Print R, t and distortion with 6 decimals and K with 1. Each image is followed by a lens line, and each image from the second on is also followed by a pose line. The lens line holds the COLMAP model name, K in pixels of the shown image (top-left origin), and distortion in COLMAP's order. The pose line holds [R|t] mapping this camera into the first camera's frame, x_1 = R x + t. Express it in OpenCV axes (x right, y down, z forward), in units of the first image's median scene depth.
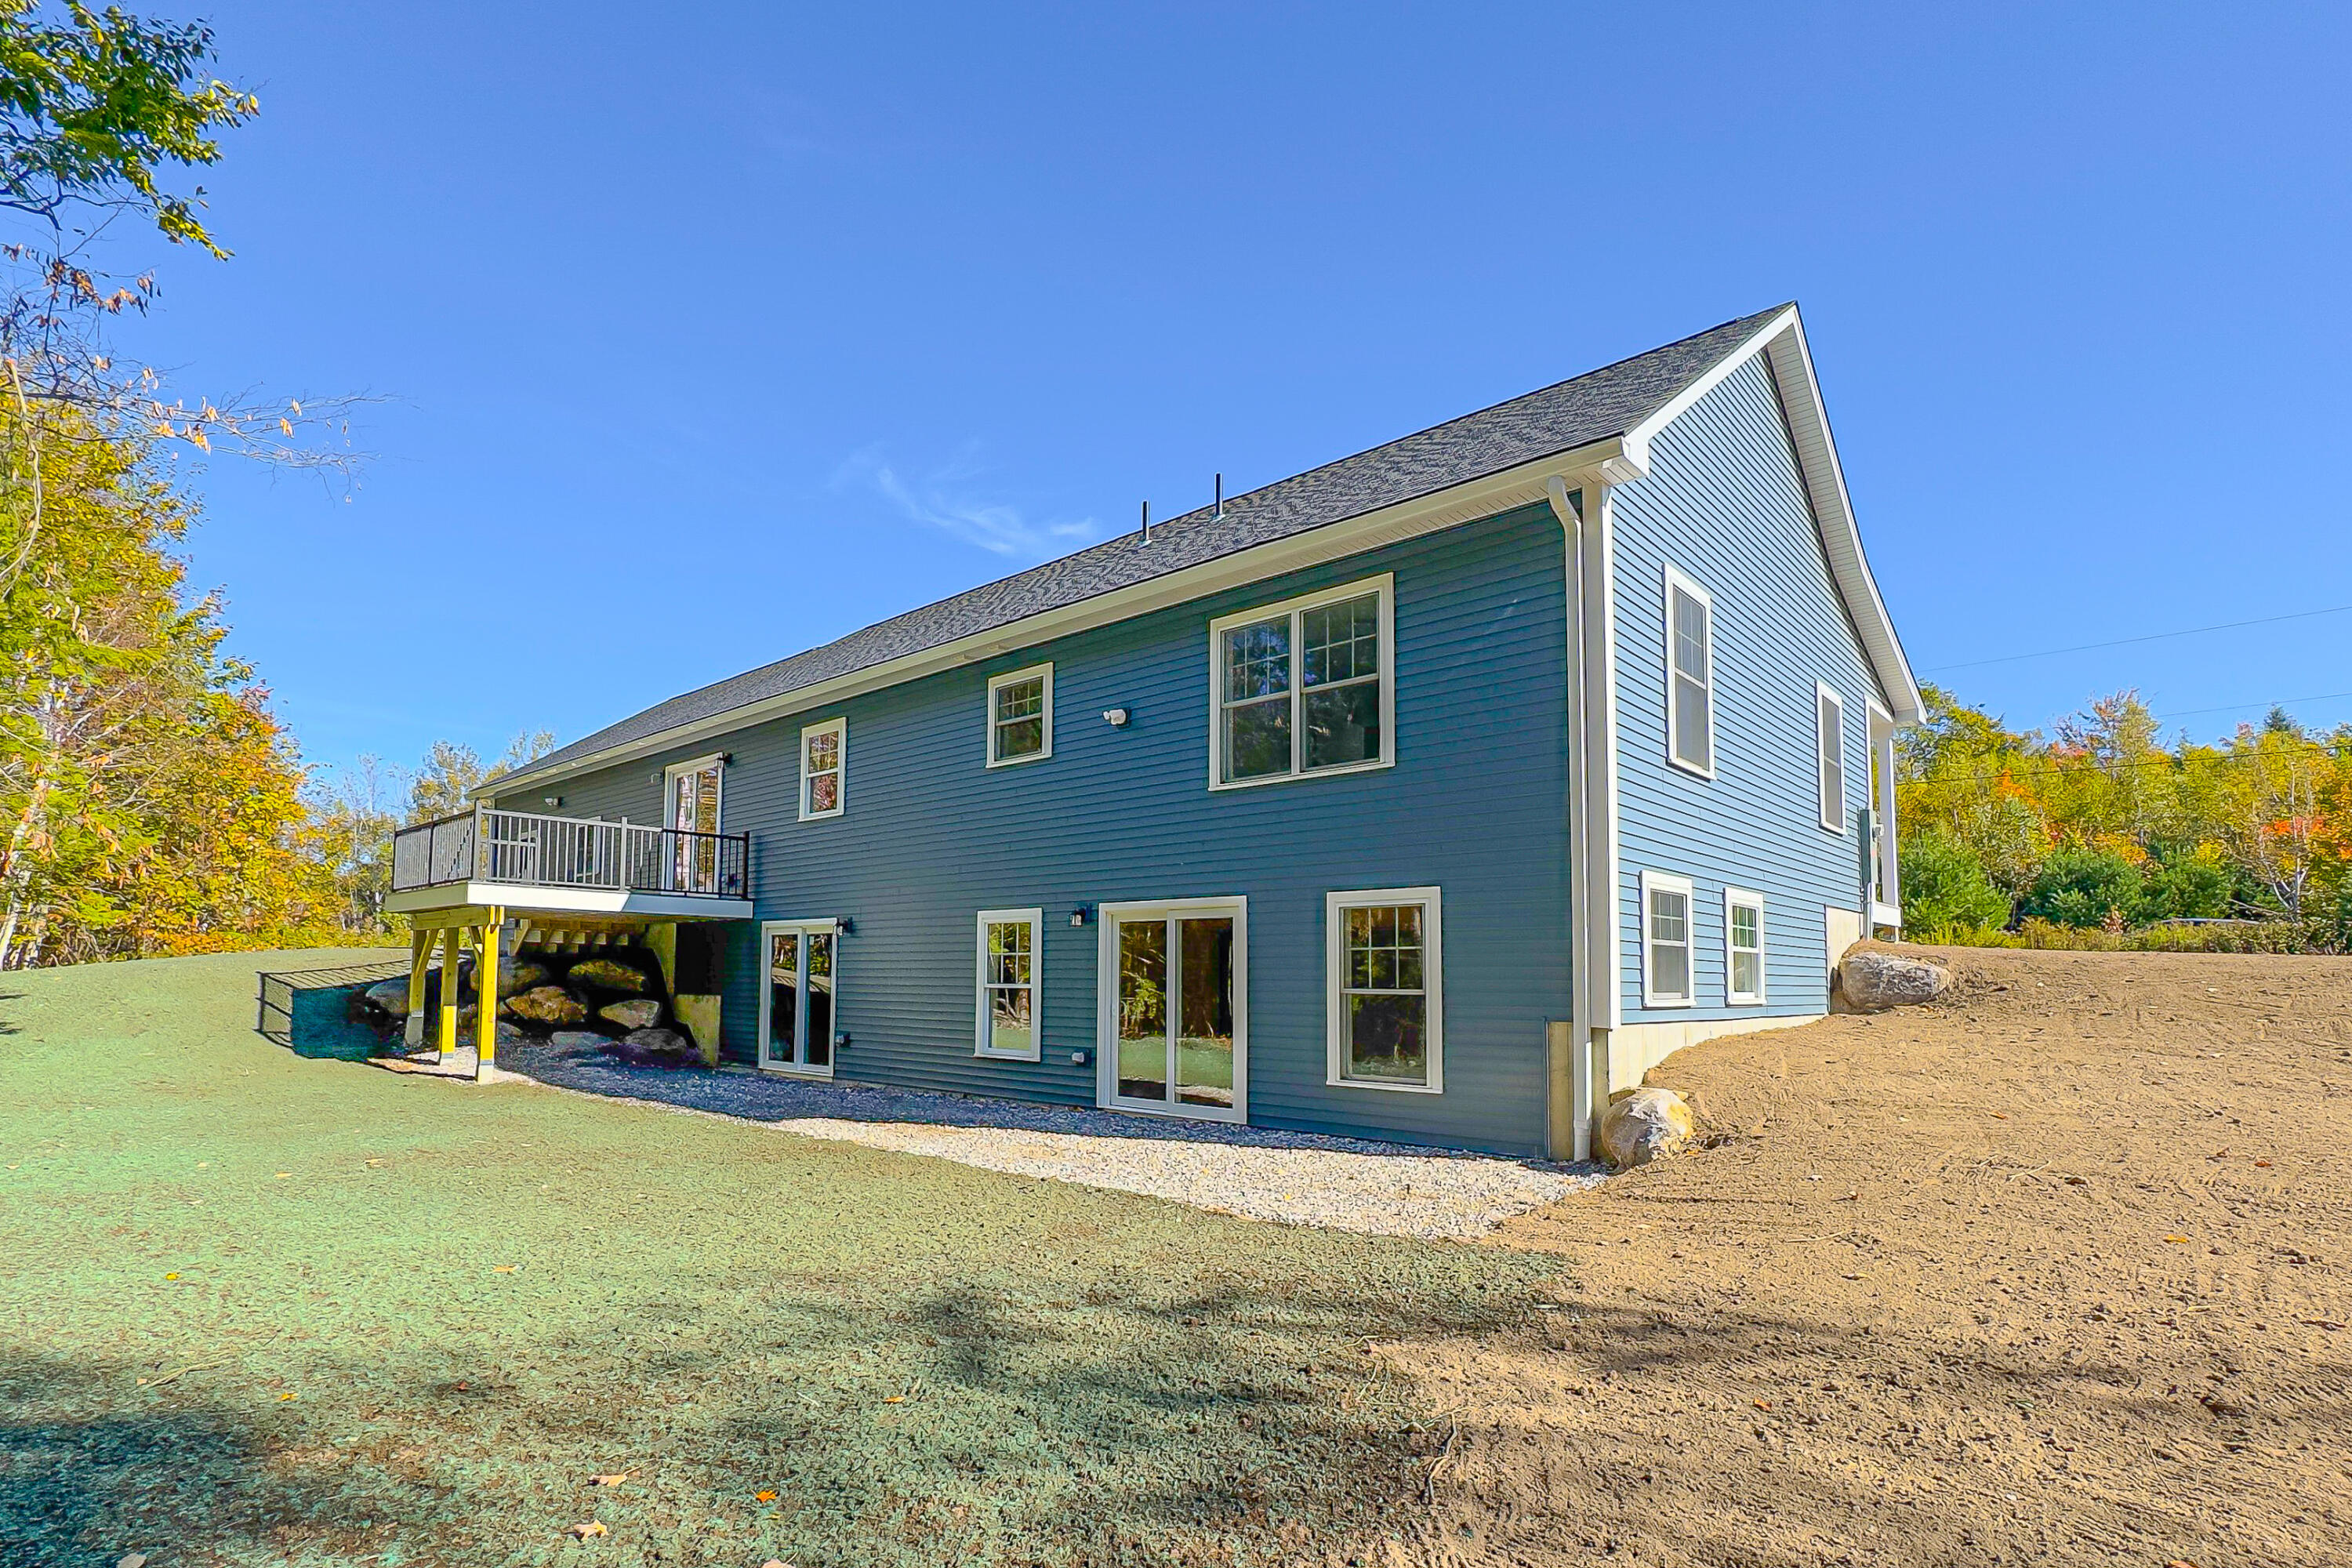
lens RADIAL K [[1151.6, 0, 1180.6], [0, 1151.6, 909.9], [0, 0, 1]] dist [-0.000048, 0.000121]
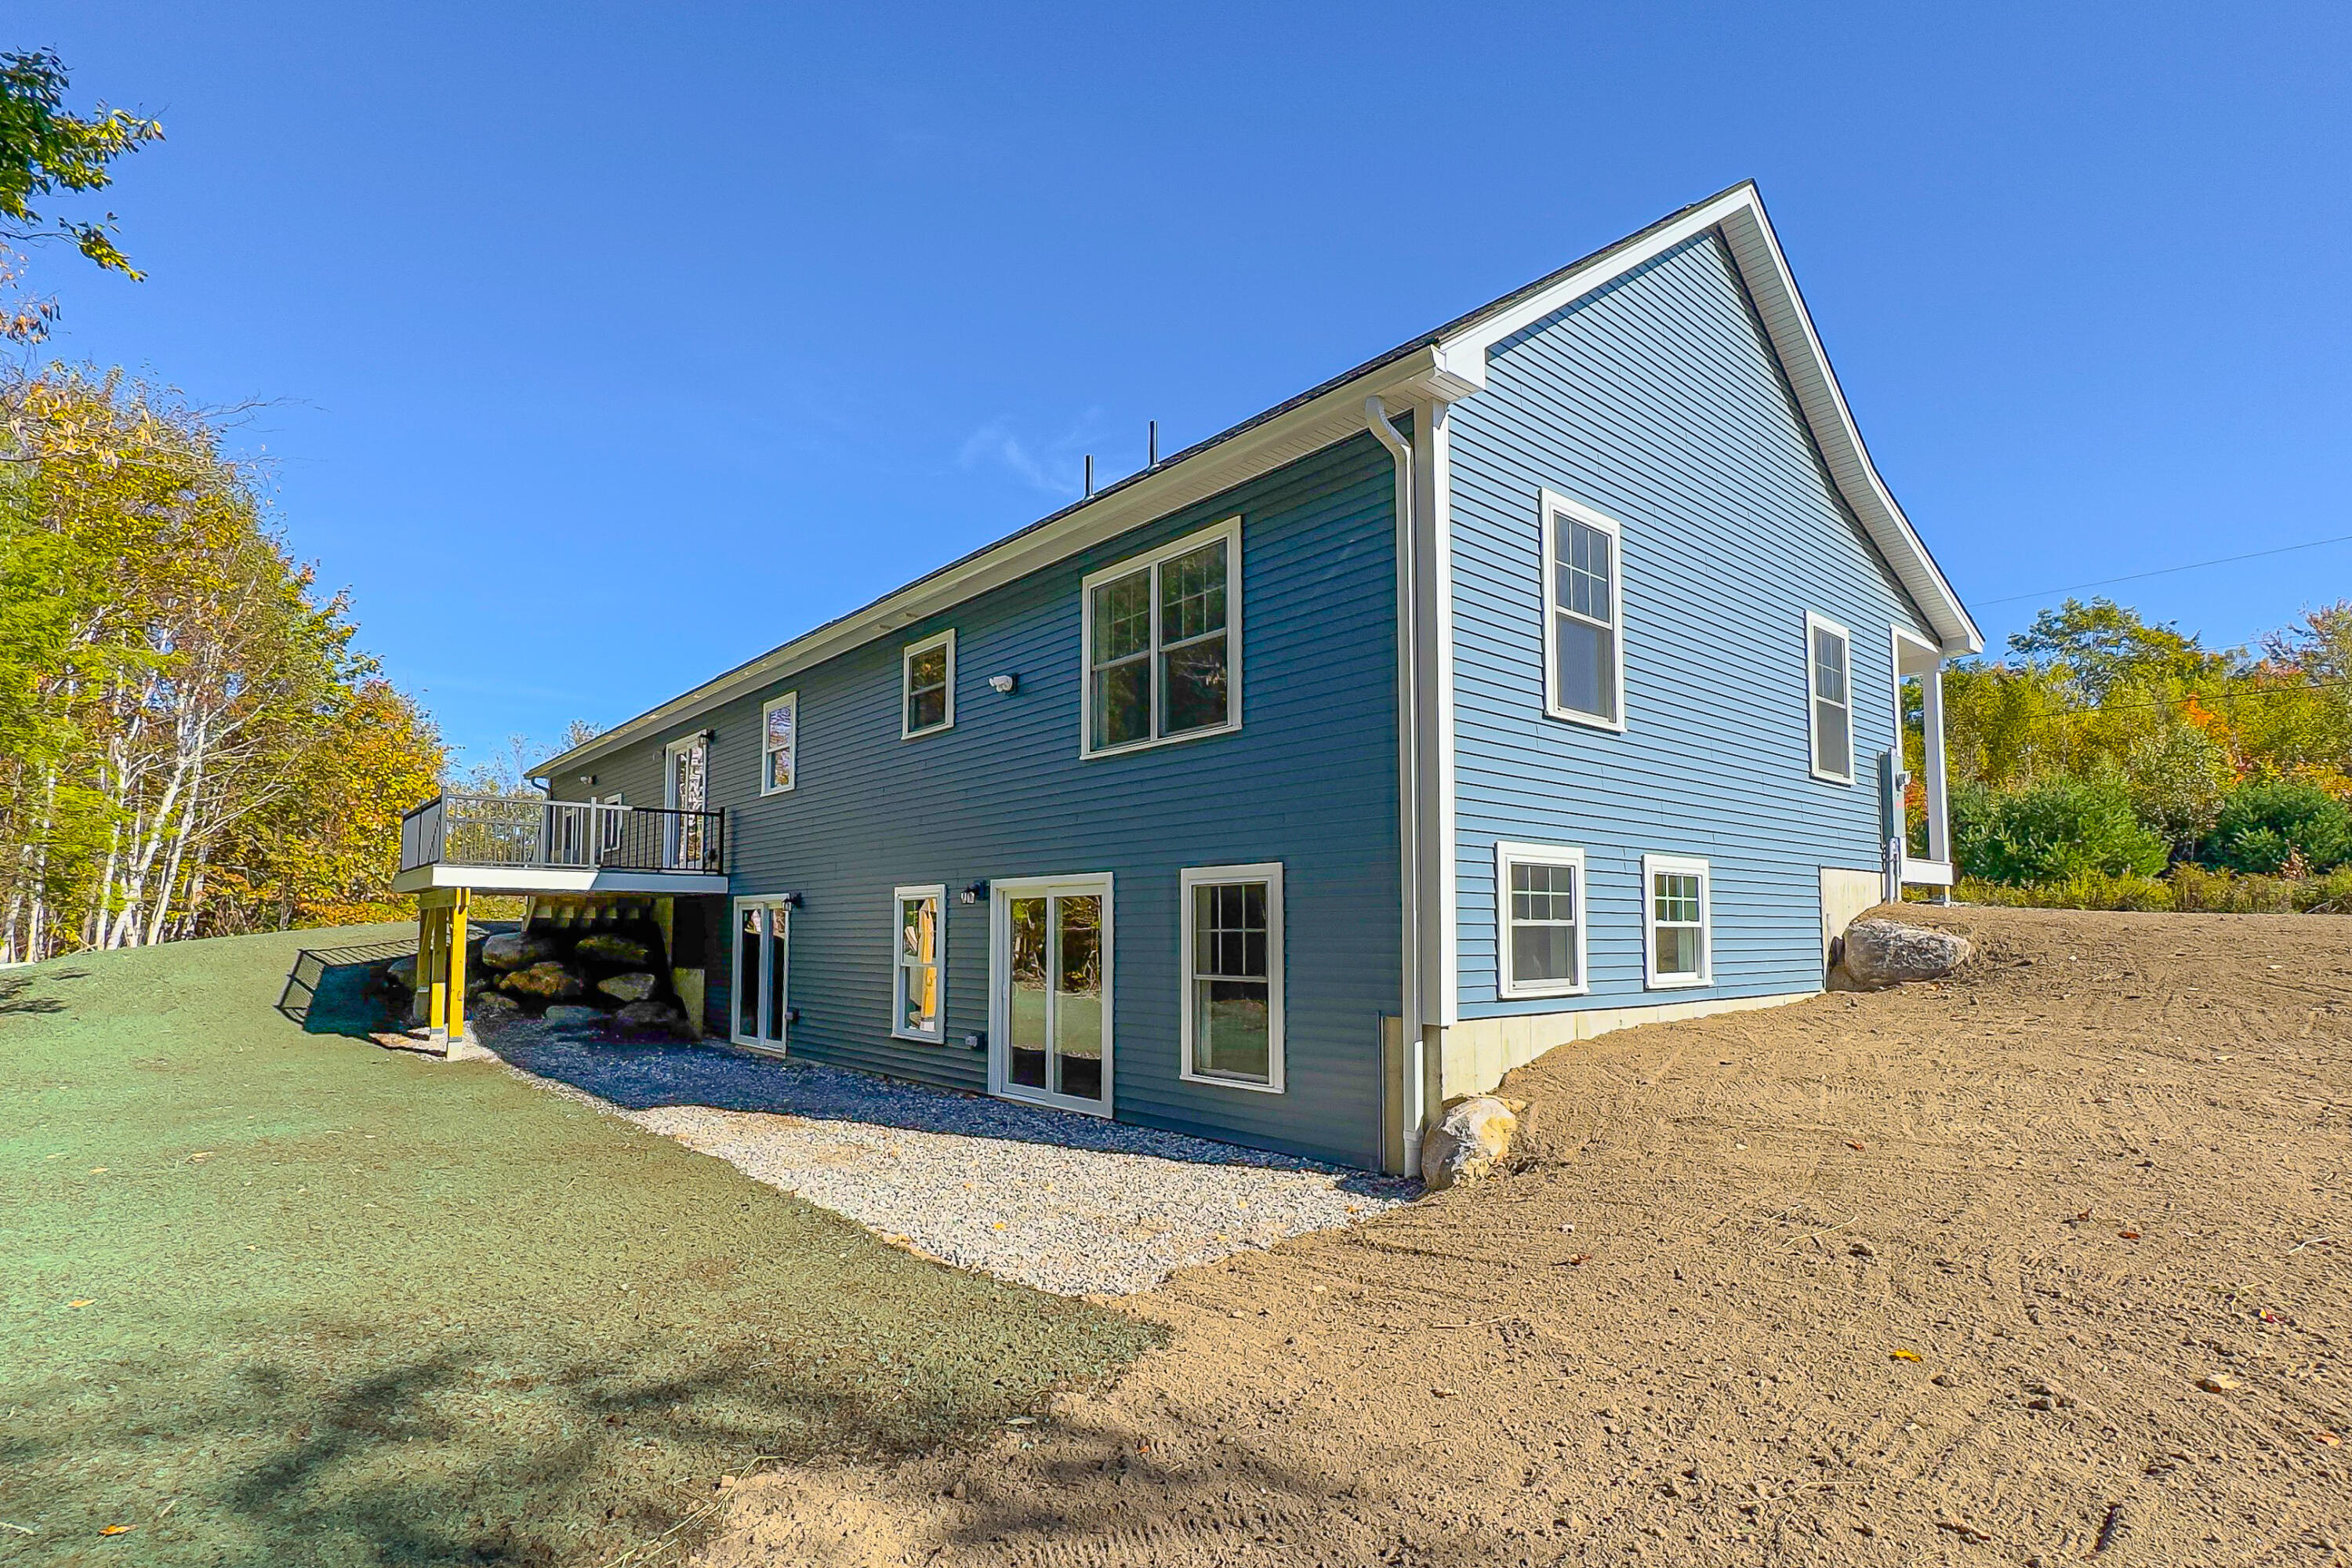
lens RADIAL K [[1139.2, 0, 1170.8], [0, 1139.2, 863.4], [0, 0, 1]] dist [-0.000252, -0.000339]
pose [[0.991488, -0.017375, -0.129033, 0.212620], [0.017472, 0.999847, -0.000382, -0.017275], [0.129020, -0.001876, 0.991640, 0.090014]]
